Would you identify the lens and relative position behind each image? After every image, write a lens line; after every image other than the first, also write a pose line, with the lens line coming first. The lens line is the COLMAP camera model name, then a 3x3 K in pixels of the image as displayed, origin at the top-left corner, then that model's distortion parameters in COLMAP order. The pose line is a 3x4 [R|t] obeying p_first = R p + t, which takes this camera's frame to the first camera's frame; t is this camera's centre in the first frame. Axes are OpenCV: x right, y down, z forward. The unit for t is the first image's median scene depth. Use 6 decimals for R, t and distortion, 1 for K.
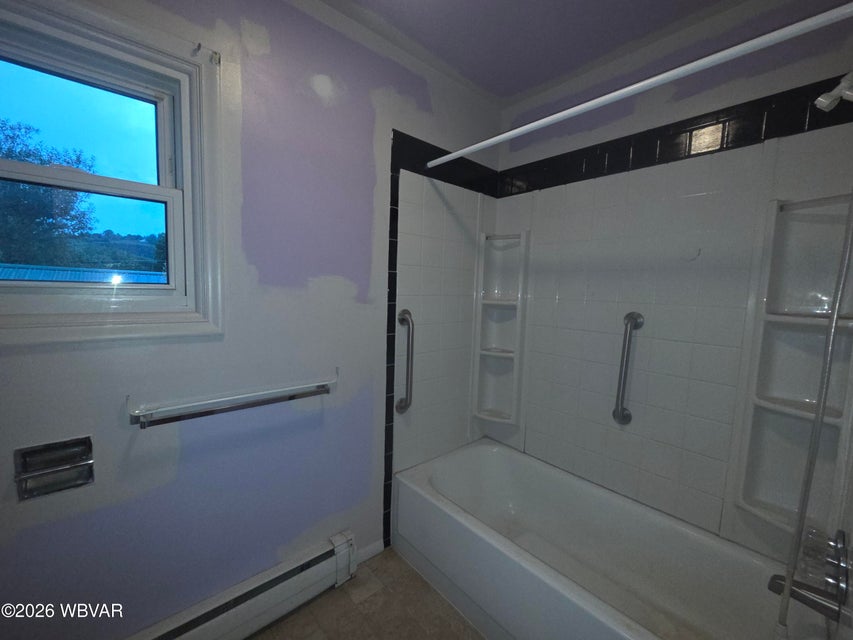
lens RADIAL K [[357.1, 0, 430.1], [0, 357.1, 325.5], [0, 0, 1]] dist [0.000301, 0.000046]
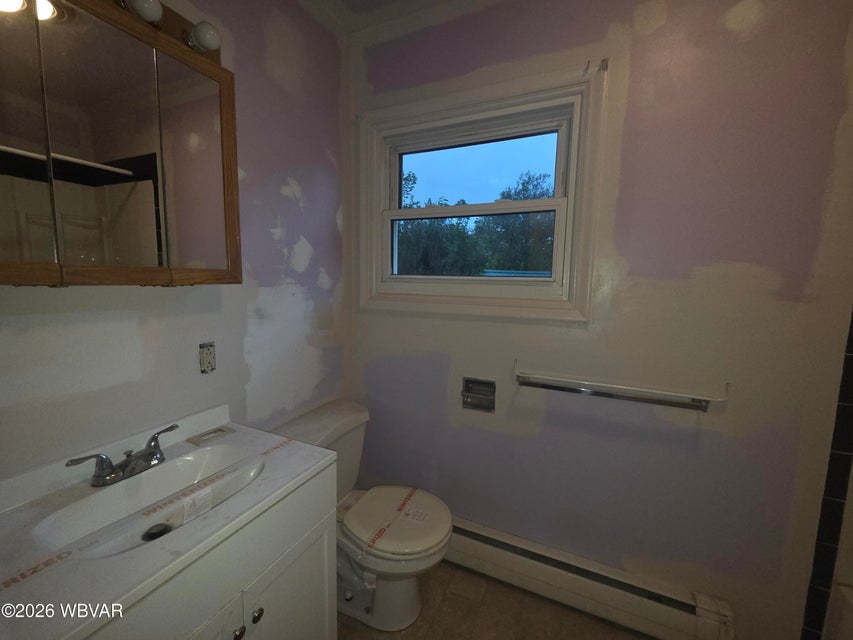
lens RADIAL K [[337.4, 0, 430.0], [0, 337.4, 315.3], [0, 0, 1]] dist [0.000961, 0.000405]
pose [[0.403165, 0.085277, -0.911145, 0.162030], [-0.091797, 0.994395, 0.052450, -0.007806], [0.910512, 0.062494, 0.408734, 0.149424]]
